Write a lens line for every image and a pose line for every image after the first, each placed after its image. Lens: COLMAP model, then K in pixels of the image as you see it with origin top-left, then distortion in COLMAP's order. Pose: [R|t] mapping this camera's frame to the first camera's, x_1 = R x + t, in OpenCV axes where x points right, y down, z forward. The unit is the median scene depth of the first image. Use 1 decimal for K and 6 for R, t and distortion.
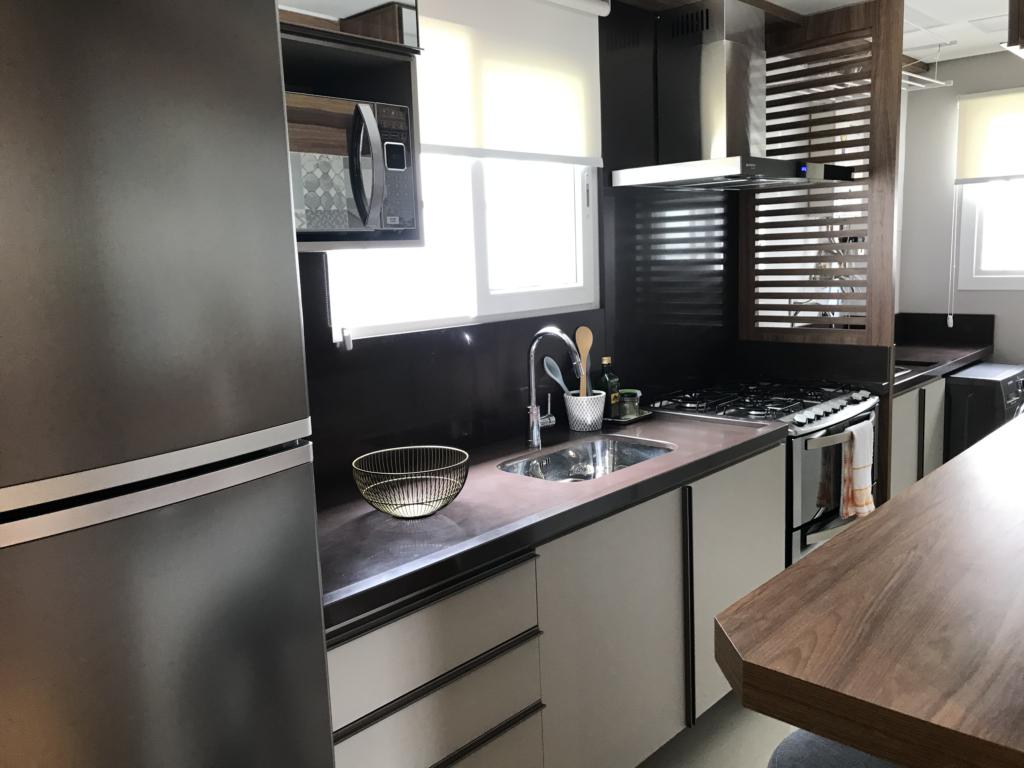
lens RADIAL K [[837.9, 0, 514.1], [0, 837.9, 368.6], [0, 0, 1]] dist [0.024729, -0.030151]
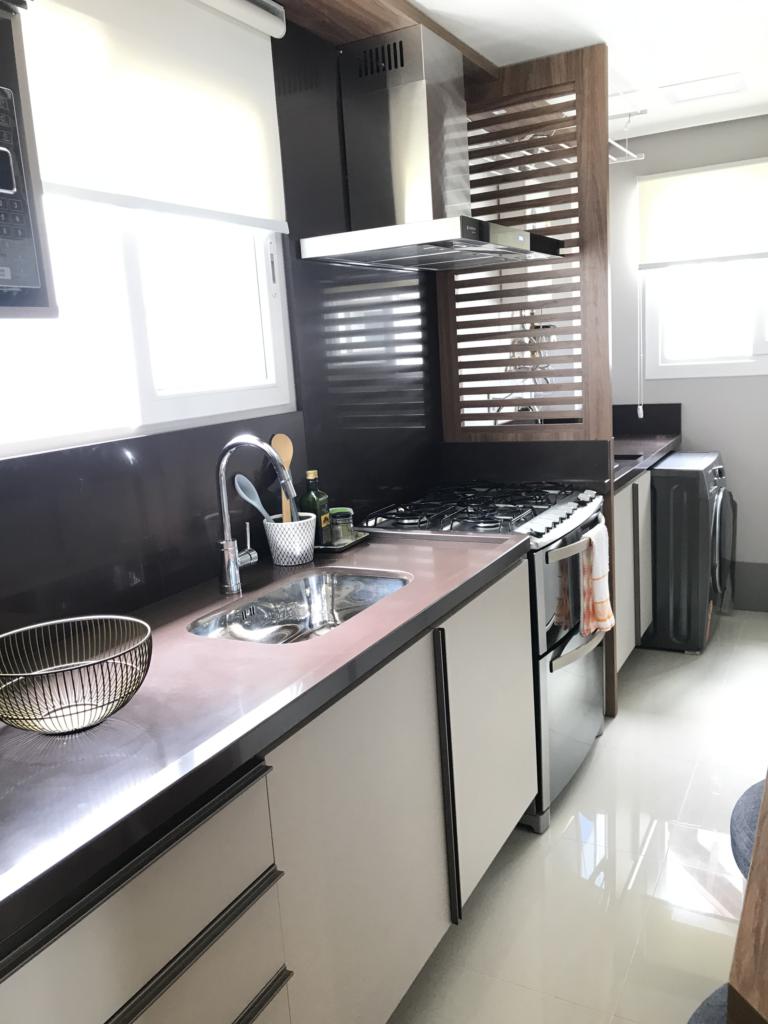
lens RADIAL K [[837.9, 0, 387.8], [0, 837.9, 506.5], [0, 0, 1]] dist [0.024729, -0.030151]
pose [[0.965915, -0.070134, 0.249177, -0.020510], [0.062011, 0.997261, 0.040311, -0.006539], [-0.251322, -0.023485, 0.967619, 0.193188]]
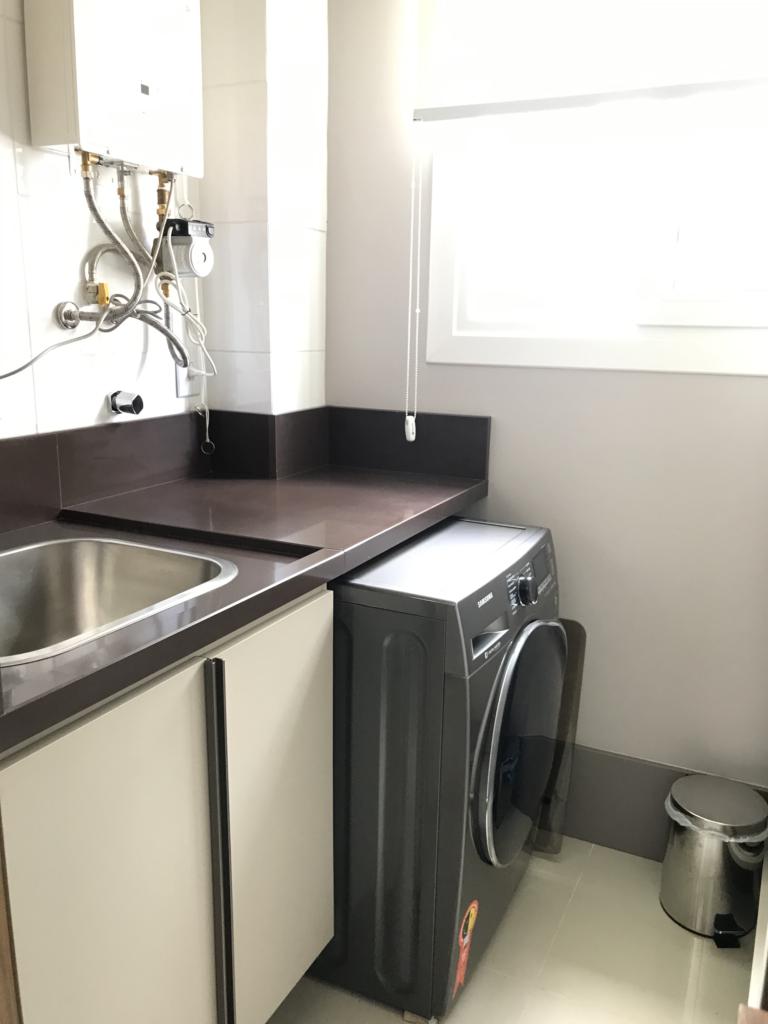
lens RADIAL K [[837.9, 0, 387.5], [0, 837.9, 521.0], [0, 0, 1]] dist [0.024729, -0.030151]
pose [[0.957969, -0.021481, 0.286067, 0.547722], [-0.004859, 0.995835, 0.091049, -0.069978], [-0.286832, -0.088612, 0.953874, 0.811775]]
